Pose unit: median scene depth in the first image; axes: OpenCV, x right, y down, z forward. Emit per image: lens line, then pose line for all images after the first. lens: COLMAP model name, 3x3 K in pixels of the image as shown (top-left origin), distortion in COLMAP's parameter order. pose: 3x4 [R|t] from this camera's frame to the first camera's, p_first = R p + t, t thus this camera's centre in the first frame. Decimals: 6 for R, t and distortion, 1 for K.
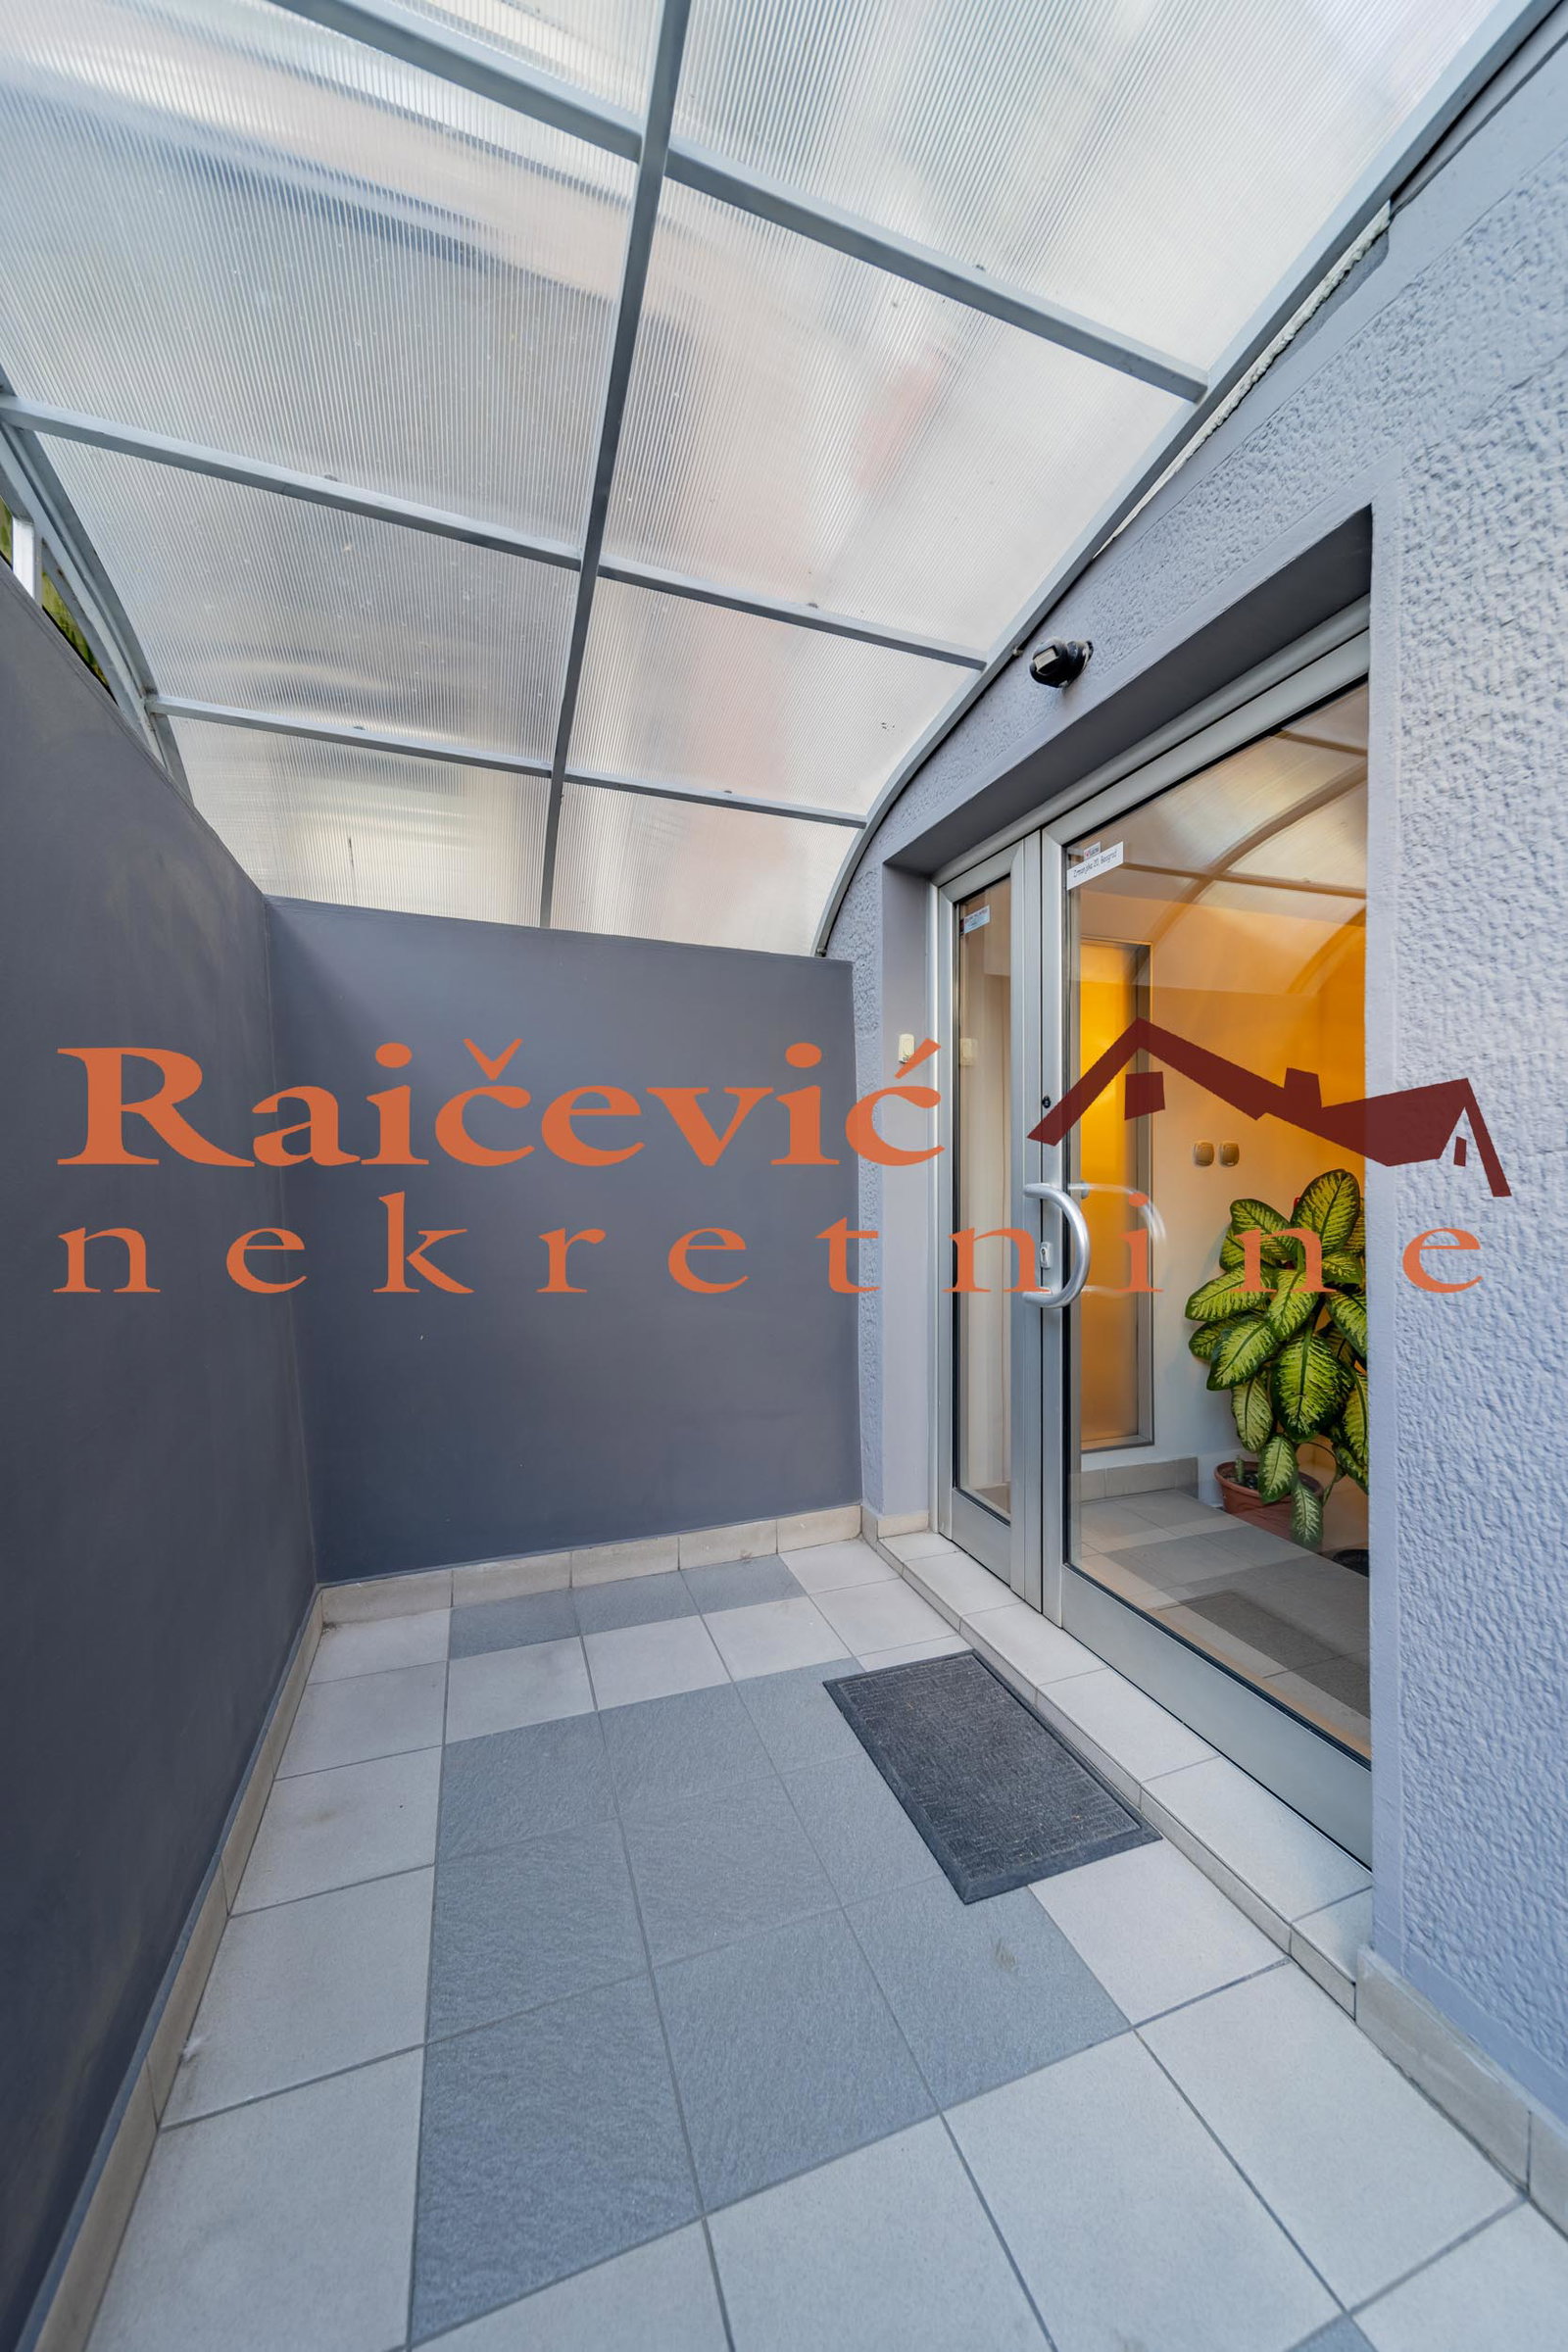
lens RADIAL K [[822.5, 0, 785.6], [0, 822.5, 1177.0], [0, 0, 1]] dist [0.002644, -0.000312]
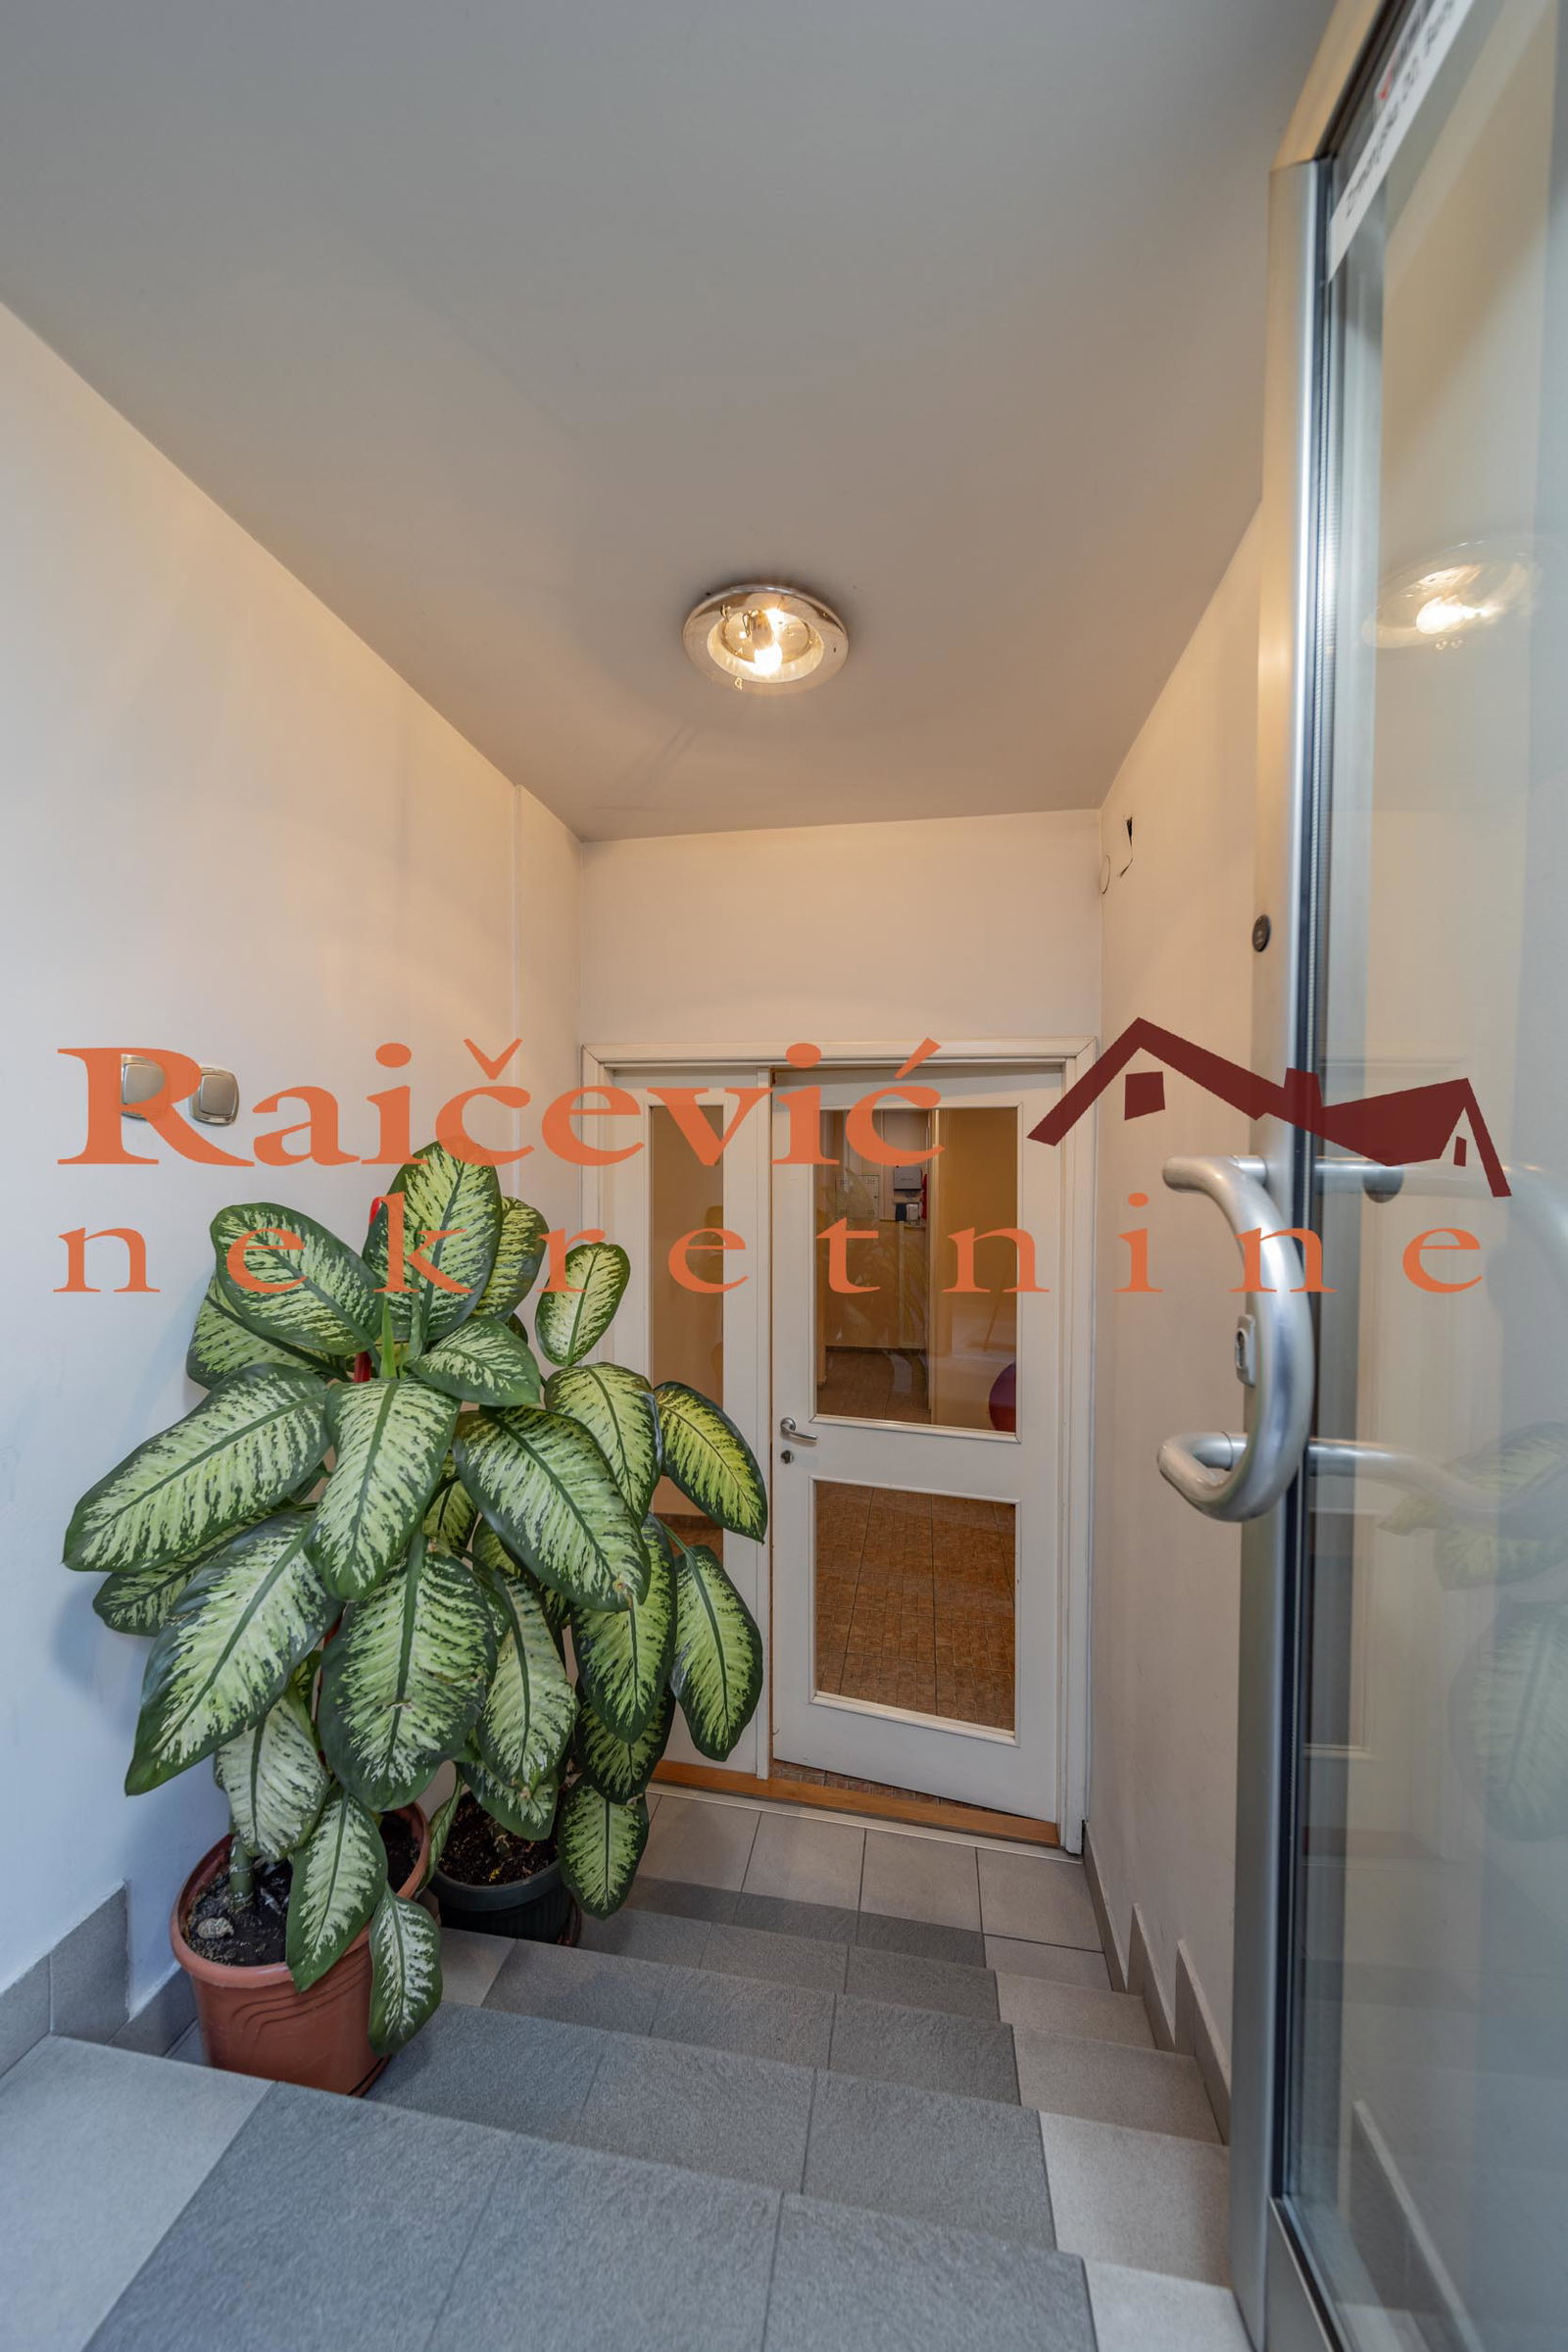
lens RADIAL K [[822.5, 0, 779.5], [0, 822.5, 1185.7], [0, 0, 1]] dist [0.002644, -0.000312]
pose [[0.486793, -0.007617, 0.873484, 0.359648], [-0.001601, 0.999953, 0.009612, 0.014594], [-0.873516, -0.006077, 0.486757, 0.626913]]
